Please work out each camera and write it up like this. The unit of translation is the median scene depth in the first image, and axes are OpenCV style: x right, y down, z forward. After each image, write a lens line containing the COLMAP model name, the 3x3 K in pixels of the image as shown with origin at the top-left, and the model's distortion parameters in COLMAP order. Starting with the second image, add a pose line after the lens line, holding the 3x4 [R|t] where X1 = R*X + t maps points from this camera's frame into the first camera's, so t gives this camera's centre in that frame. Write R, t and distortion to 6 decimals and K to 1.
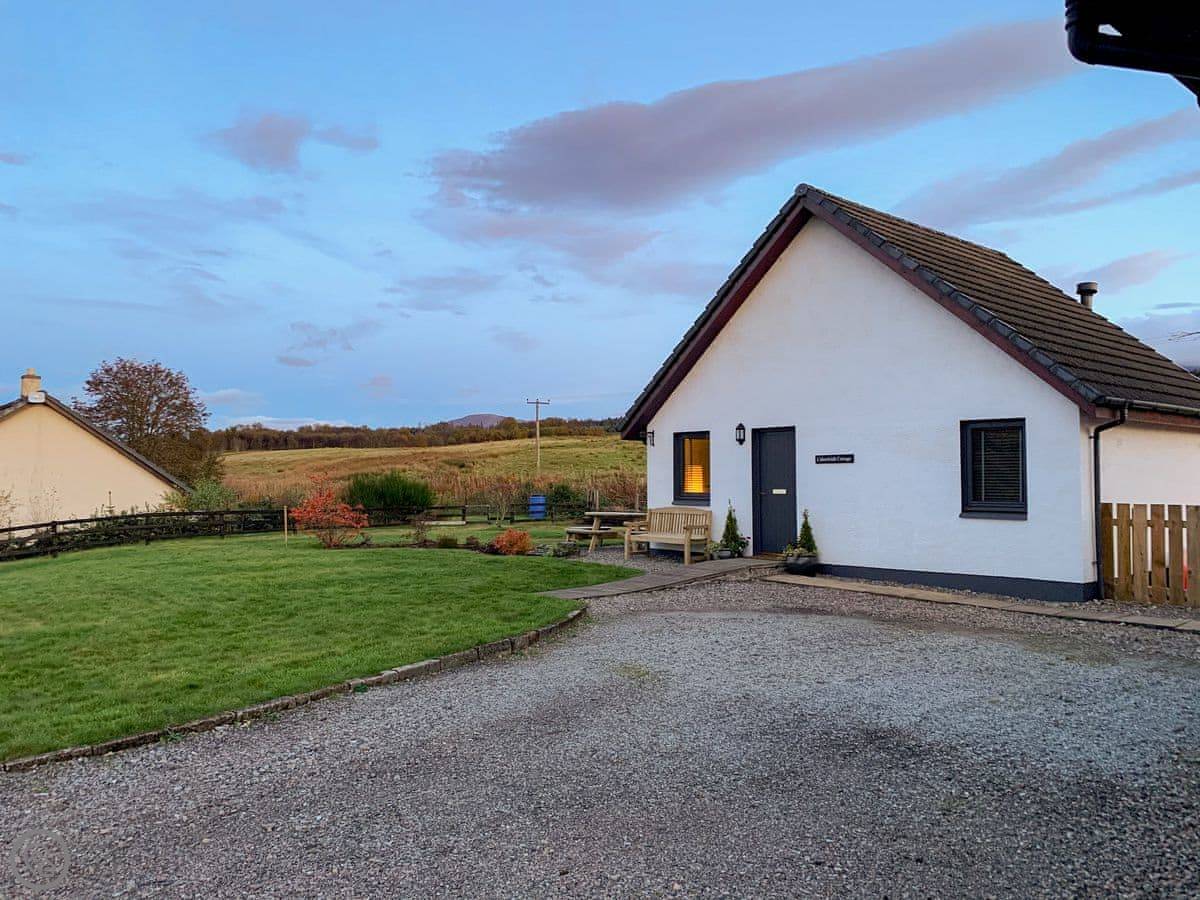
lens RADIAL K [[864.6, 0, 600.0], [0, 864.6, 450.0], [0, 0, 1]] dist [0.049351, -0.001691]
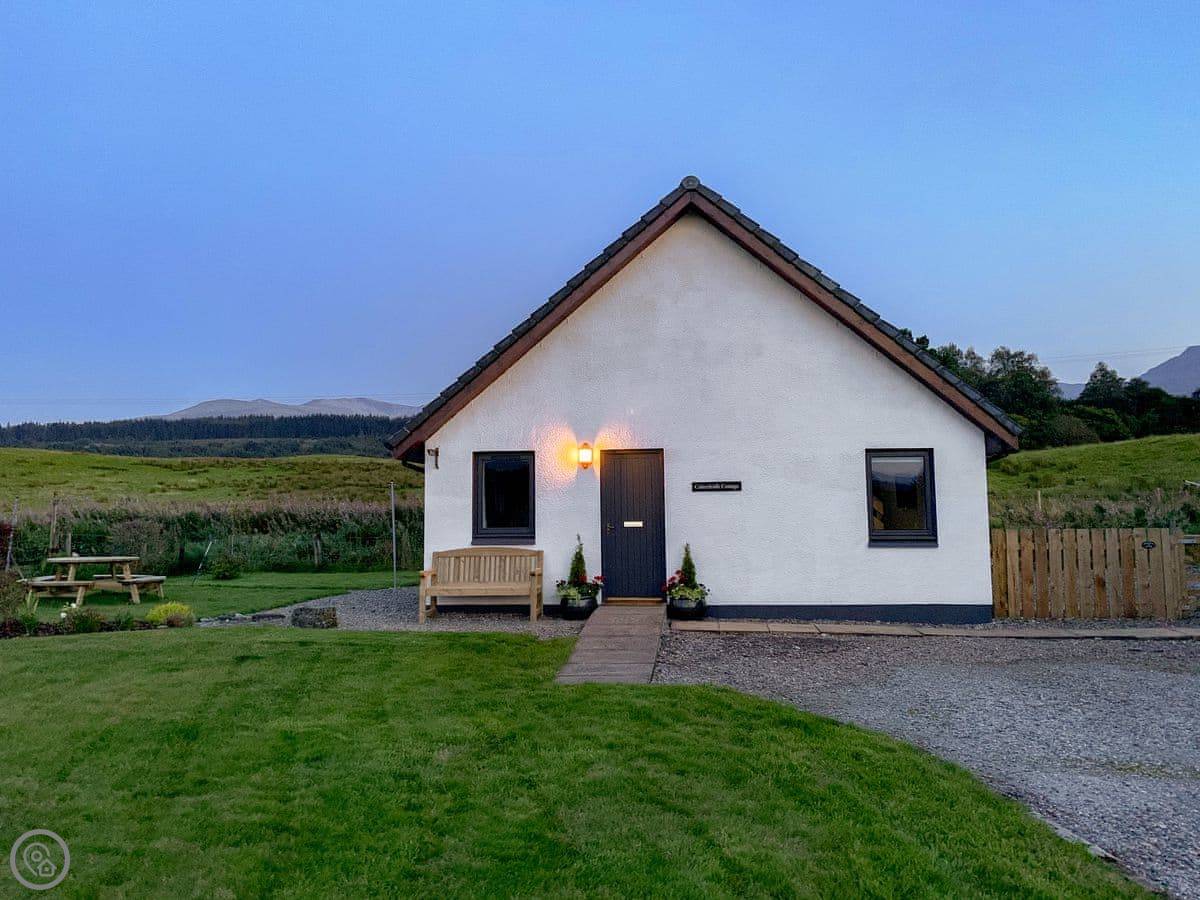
lens RADIAL K [[864.6, 0, 600.0], [0, 864.6, 450.0], [0, 0, 1]] dist [0.049351, -0.001691]
pose [[0.745208, 0.031588, 0.666083, -0.403315], [-0.012506, 0.999364, -0.033402, 0.003896], [-0.666714, 0.016562, 0.745129, 0.398676]]
